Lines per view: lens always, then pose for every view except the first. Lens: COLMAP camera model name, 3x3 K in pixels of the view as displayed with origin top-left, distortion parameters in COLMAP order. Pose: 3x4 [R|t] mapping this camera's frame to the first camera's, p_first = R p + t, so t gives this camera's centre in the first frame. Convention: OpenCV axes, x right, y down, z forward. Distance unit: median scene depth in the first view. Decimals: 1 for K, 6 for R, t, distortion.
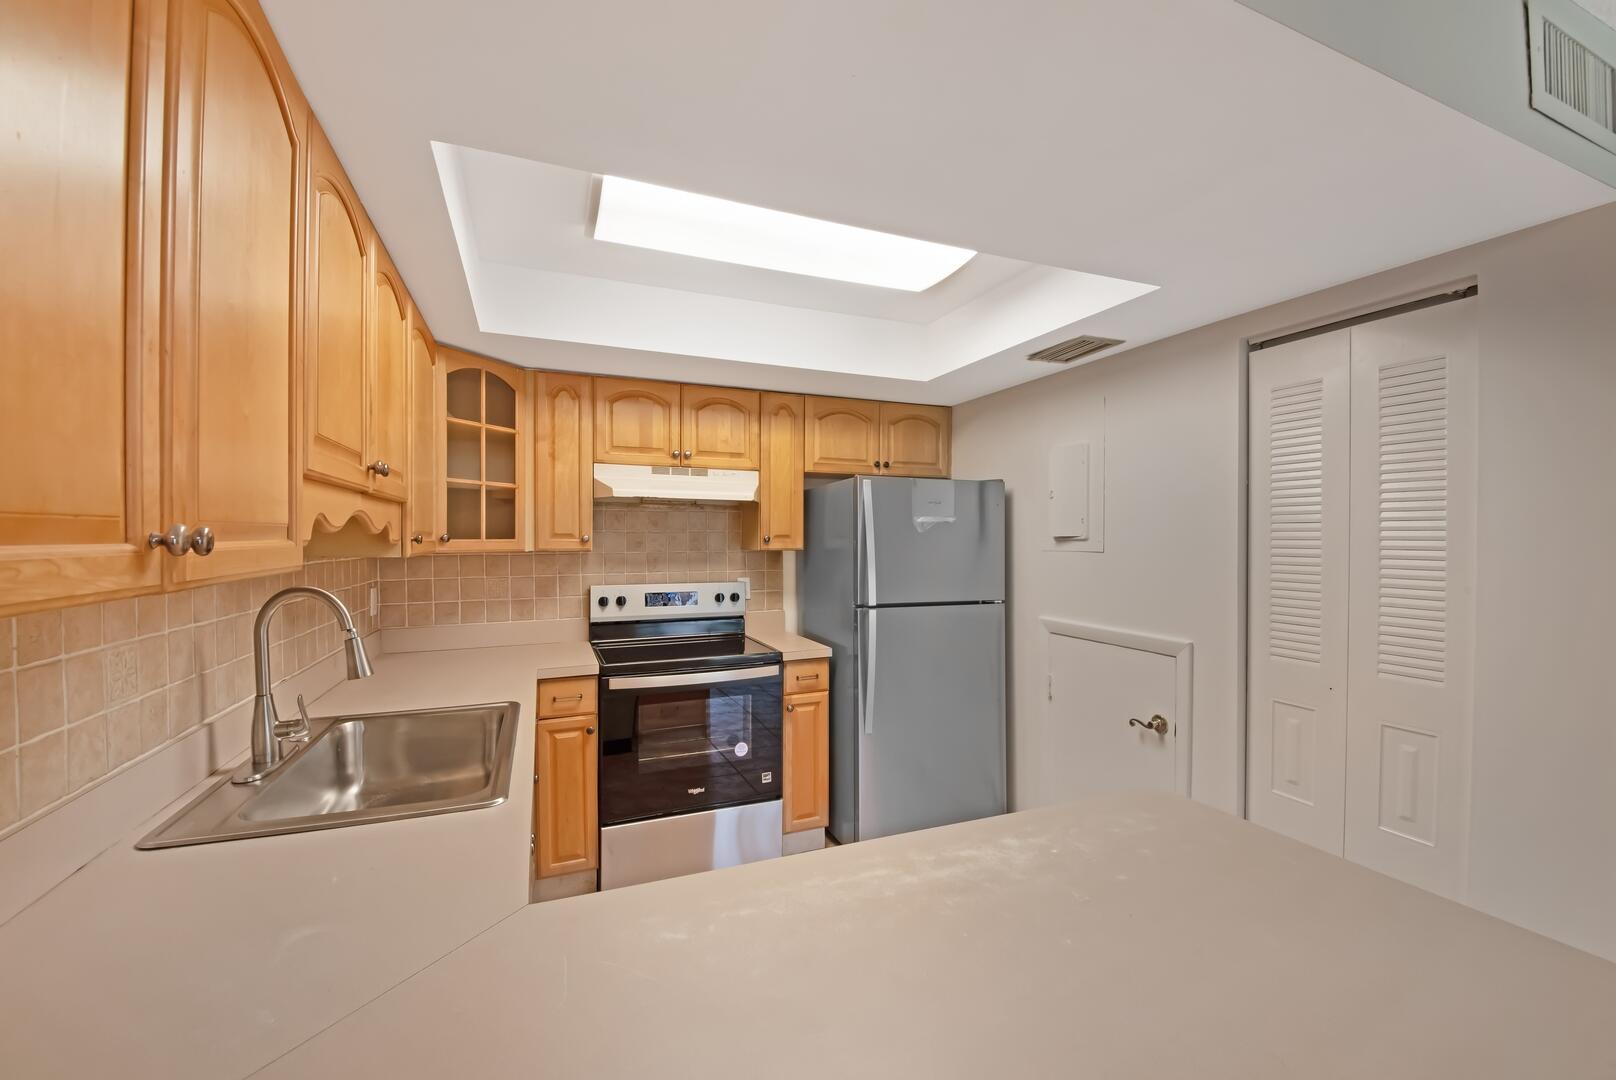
lens RADIAL K [[658.9, 0, 808.0], [0, 658.9, 540.0], [0, 0, 1]] dist [0.001966, -0.000071]
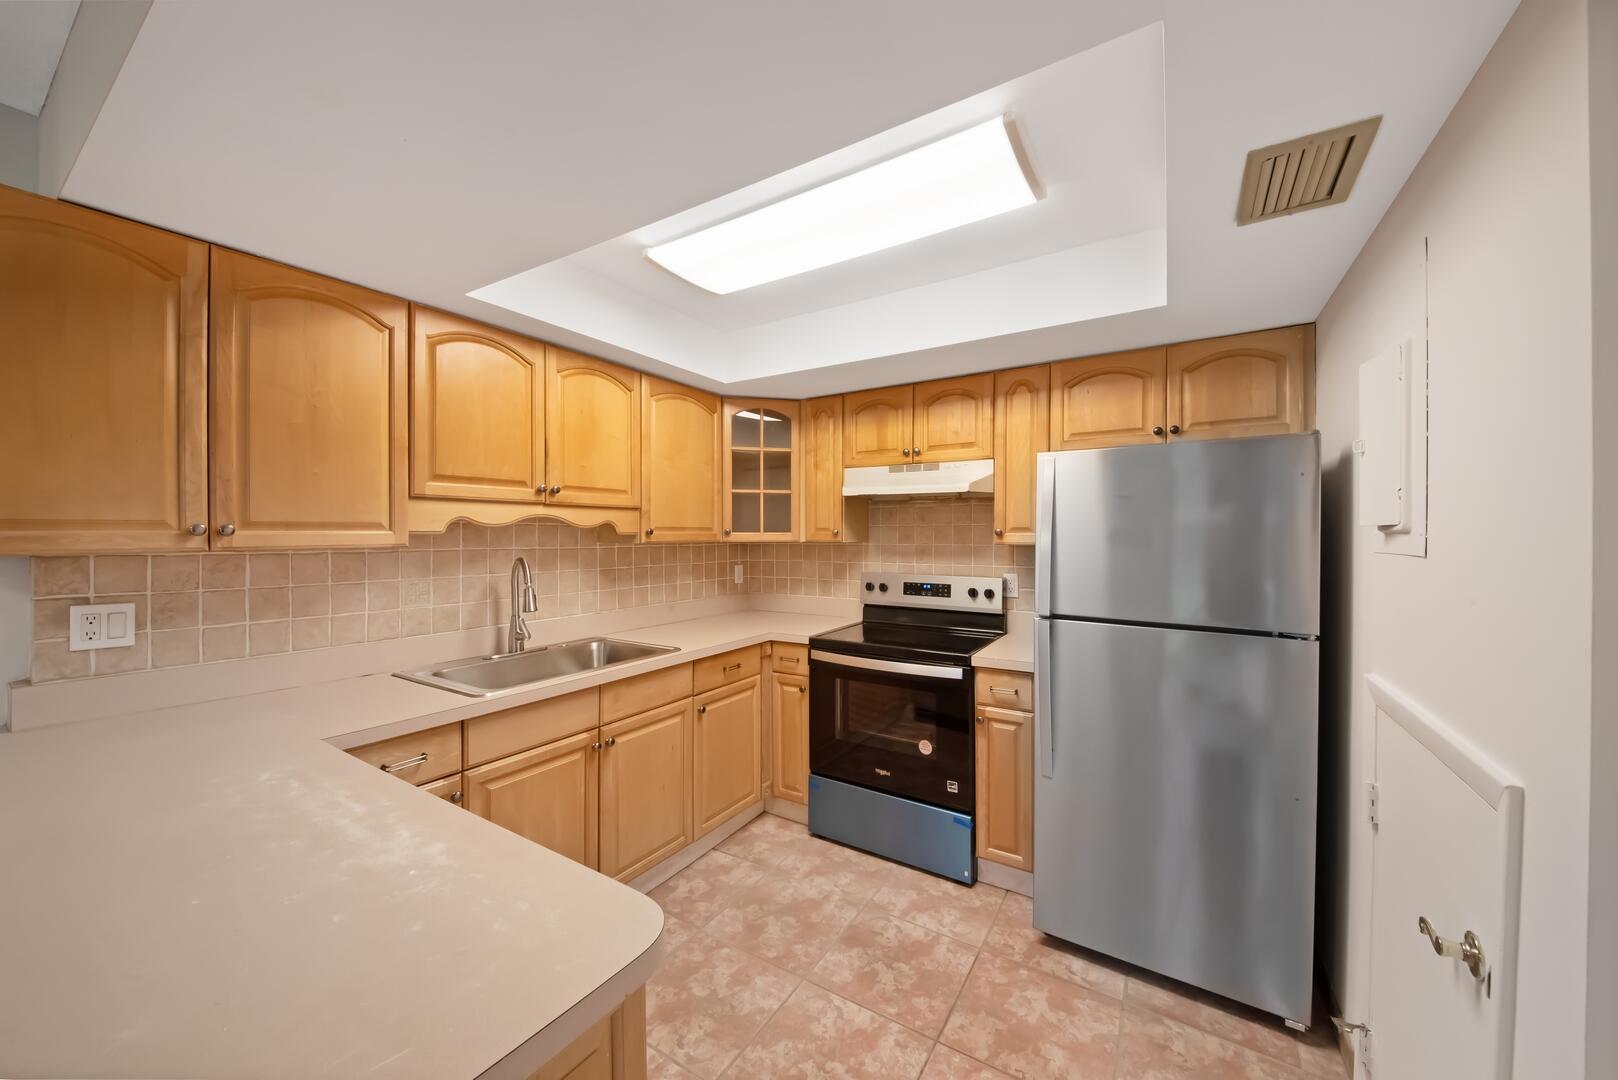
lens RADIAL K [[569.0, 0, 793.3], [0, 569.0, 537.1], [0, 0, 1]] dist [0.041480, -0.022073]
pose [[0.581451, 0.005579, -0.813562, 0.441867], [-0.002436, 0.999984, 0.005117, 0.001911], [0.813578, -0.000993, 0.581455, 0.321708]]
